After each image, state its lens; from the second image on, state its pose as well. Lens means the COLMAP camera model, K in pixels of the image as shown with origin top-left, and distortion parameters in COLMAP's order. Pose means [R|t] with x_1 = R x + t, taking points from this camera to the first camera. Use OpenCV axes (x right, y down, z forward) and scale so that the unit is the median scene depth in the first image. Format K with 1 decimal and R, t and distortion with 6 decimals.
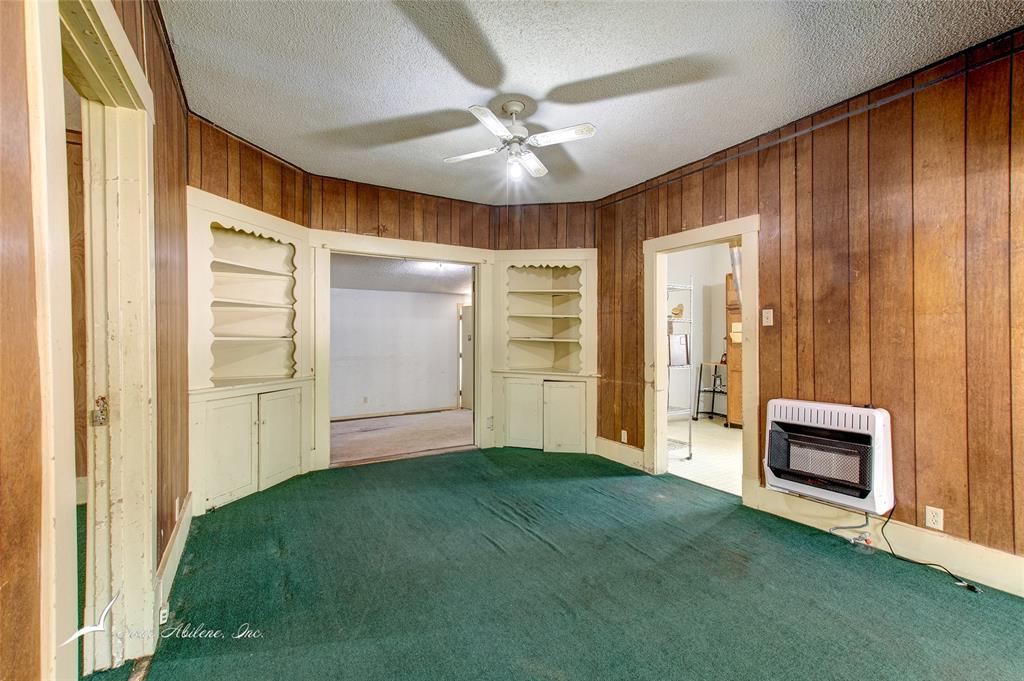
lens RADIAL K [[437.4, 0, 512.0], [0, 437.4, 340.5], [0, 0, 1]] dist [0.001251, 0.000189]
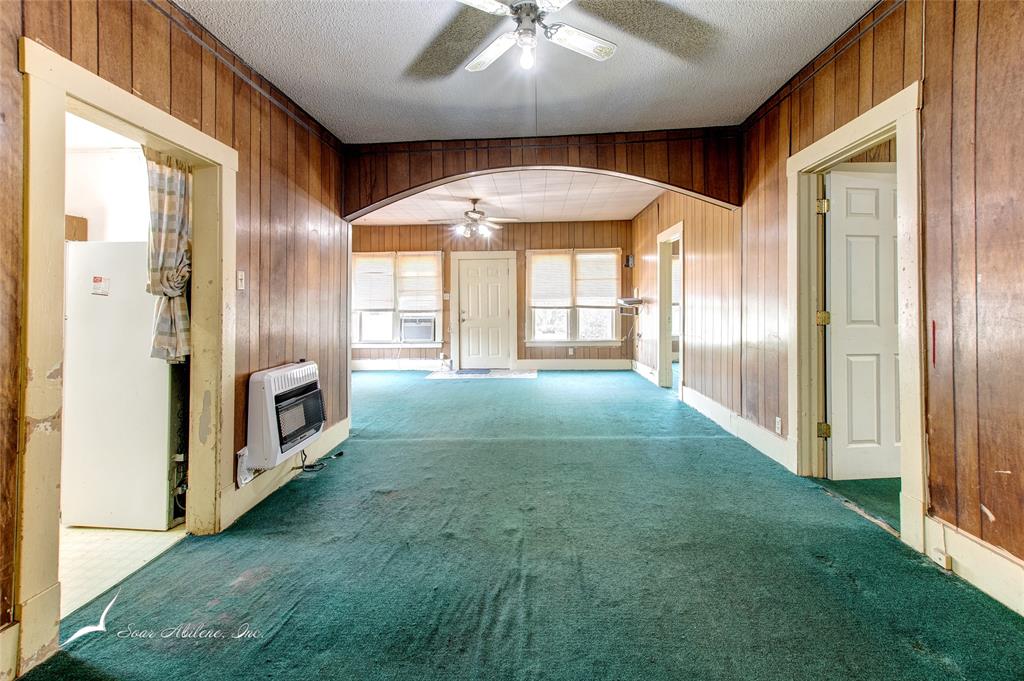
lens RADIAL K [[446.1, 0, 514.8], [0, 446.1, 302.5], [0, 0, 1]] dist [0.000380, 0.000113]
pose [[-0.835206, 0.018227, 0.549635, -0.257386], [0.016408, 0.999832, -0.008225, 0.004713], [-0.549693, 0.002149, -0.835364, 1.155368]]
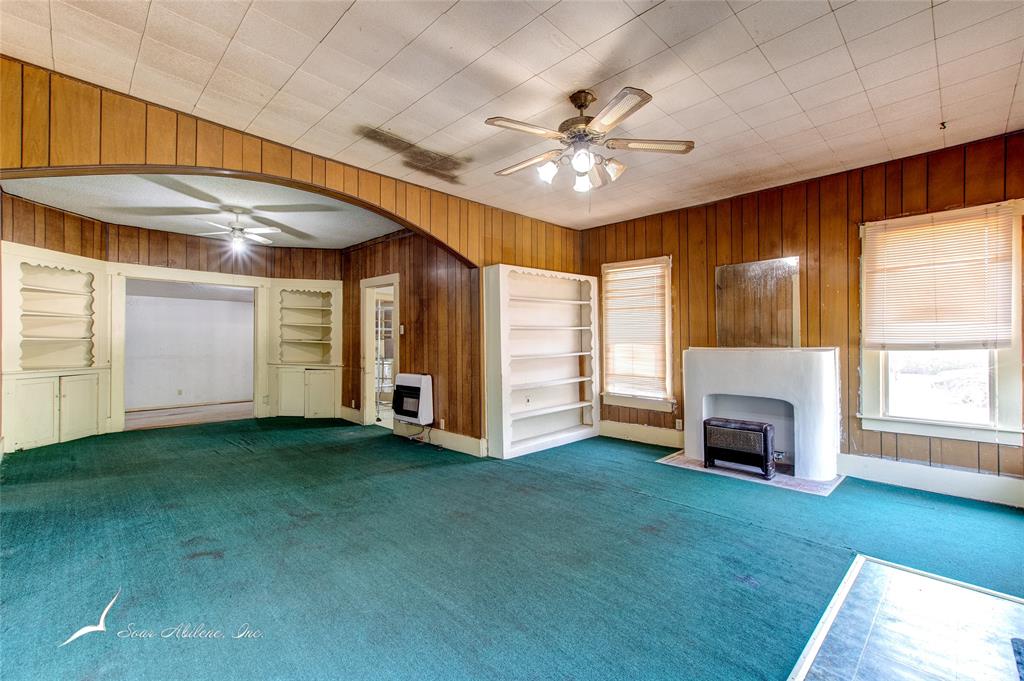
lens RADIAL K [[441.0, 0, 513.4], [0, 441.0, 342.6], [0, 0, 1]] dist [0.010696, 0.000244]
pose [[0.968716, 0.006141, 0.248094, 0.476247], [-0.005576, 0.999980, -0.002979, 0.003266], [-0.248107, 0.001502, 0.968731, -0.753672]]
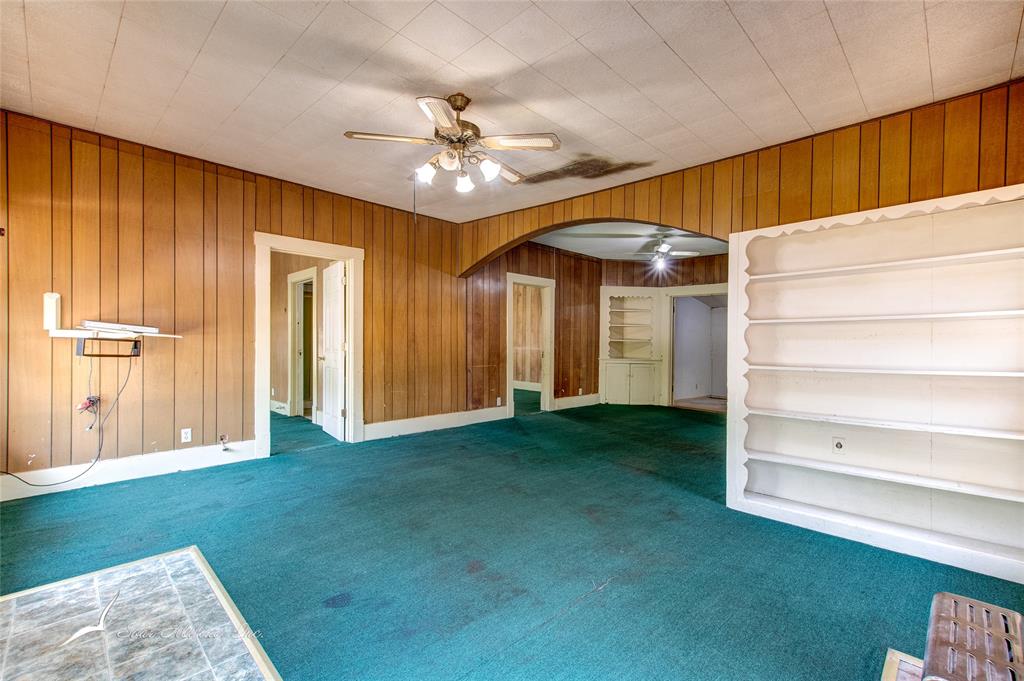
lens RADIAL K [[453.6, 0, 527.2], [0, 453.6, 345.2], [0, 0, 1]] dist [0.001632, 0.000270]
pose [[0.276936, 0.017663, -0.960726, 1.485376], [-0.019514, 0.999728, 0.012755, 0.000722], [0.960690, 0.015215, 0.277205, -0.203254]]
